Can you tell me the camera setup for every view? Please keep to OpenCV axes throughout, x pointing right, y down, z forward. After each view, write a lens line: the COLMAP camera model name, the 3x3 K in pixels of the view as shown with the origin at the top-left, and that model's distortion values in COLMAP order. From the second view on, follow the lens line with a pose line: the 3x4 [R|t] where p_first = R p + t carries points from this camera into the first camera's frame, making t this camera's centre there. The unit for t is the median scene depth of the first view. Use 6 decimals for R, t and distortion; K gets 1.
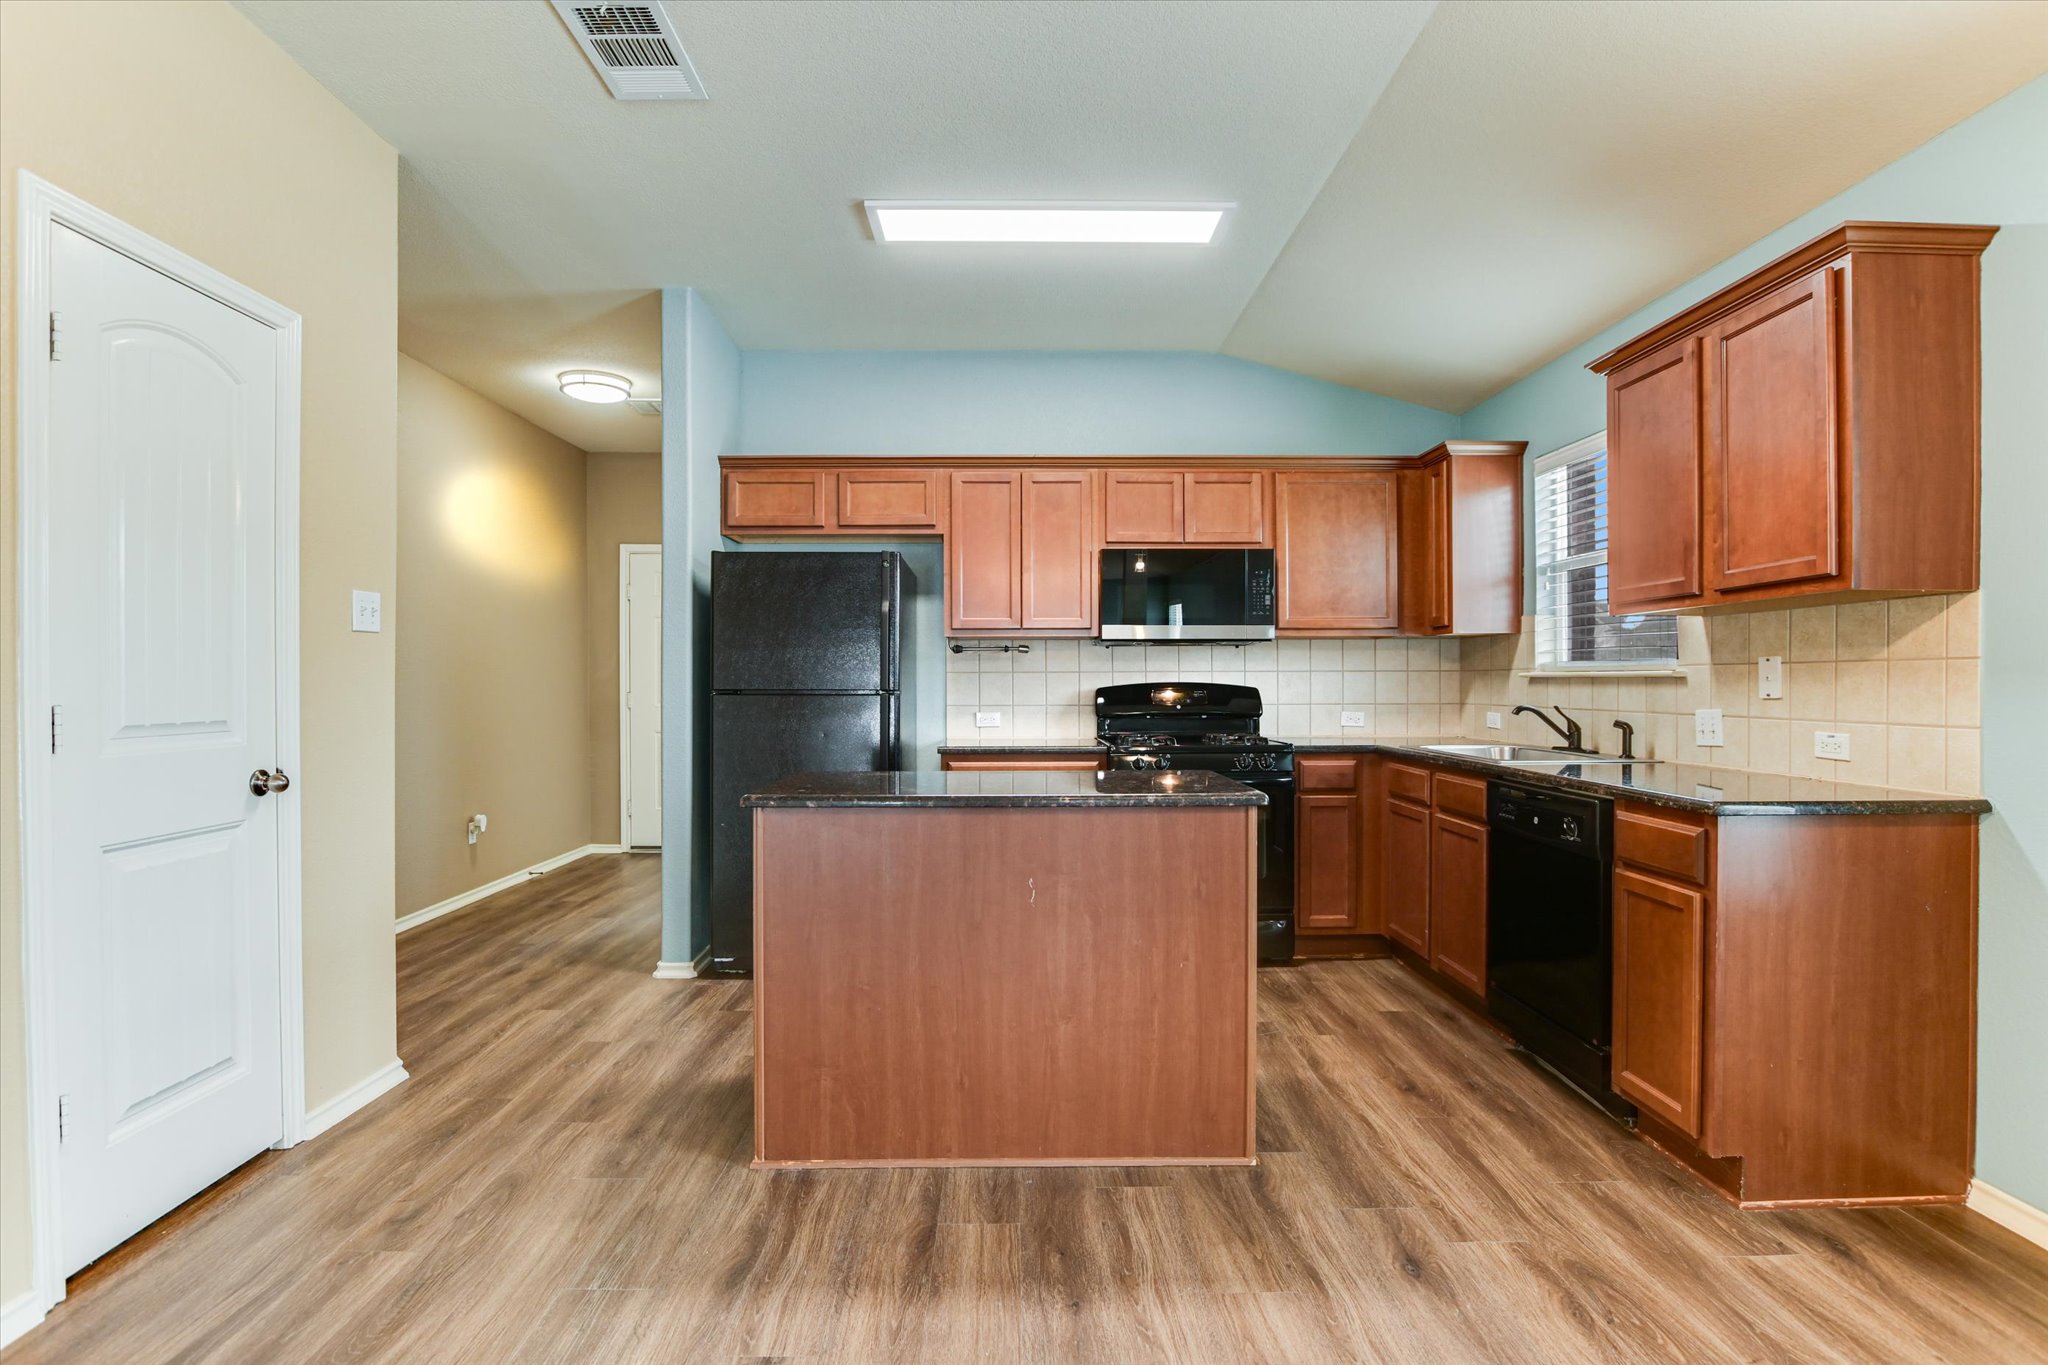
lens RADIAL K [[1013.3, 0, 1010.3], [0, 1013.3, 684.0], [0, 0, 1]] dist [-0.024480, -0.000231]
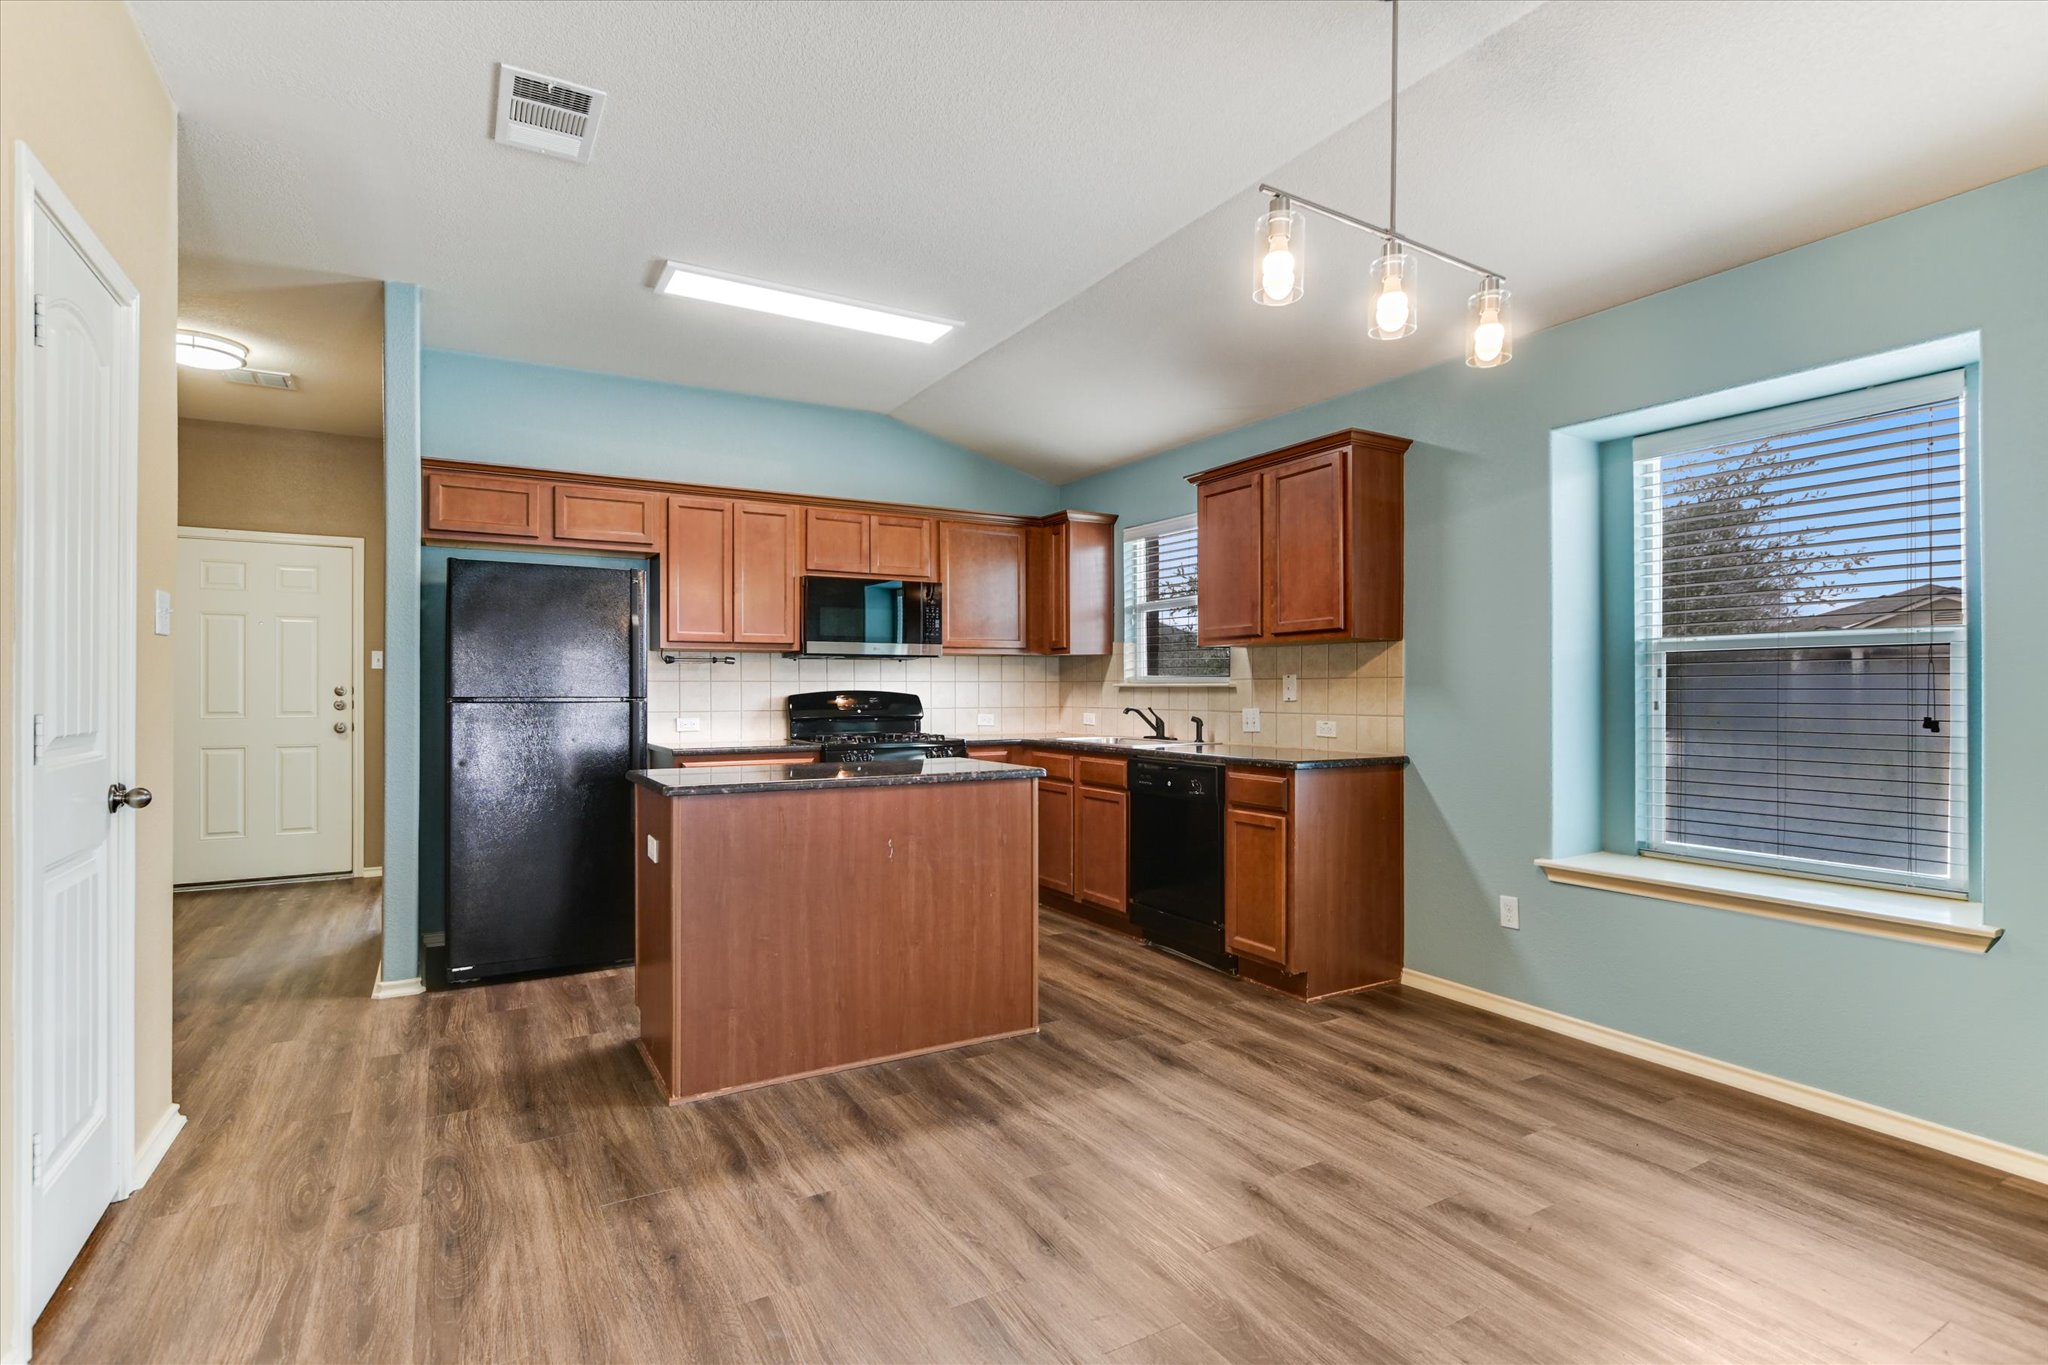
lens RADIAL K [[1008.0, 0, 1025.2], [0, 1008.0, 682.3], [0, 0, 1]] dist [-0.006781, 0.001078]
pose [[0.866983, 0.004587, 0.498317, -0.410595], [0.000088, 0.999956, -0.009358, -0.000407], [-0.498338, 0.008157, 0.866945, -0.190691]]
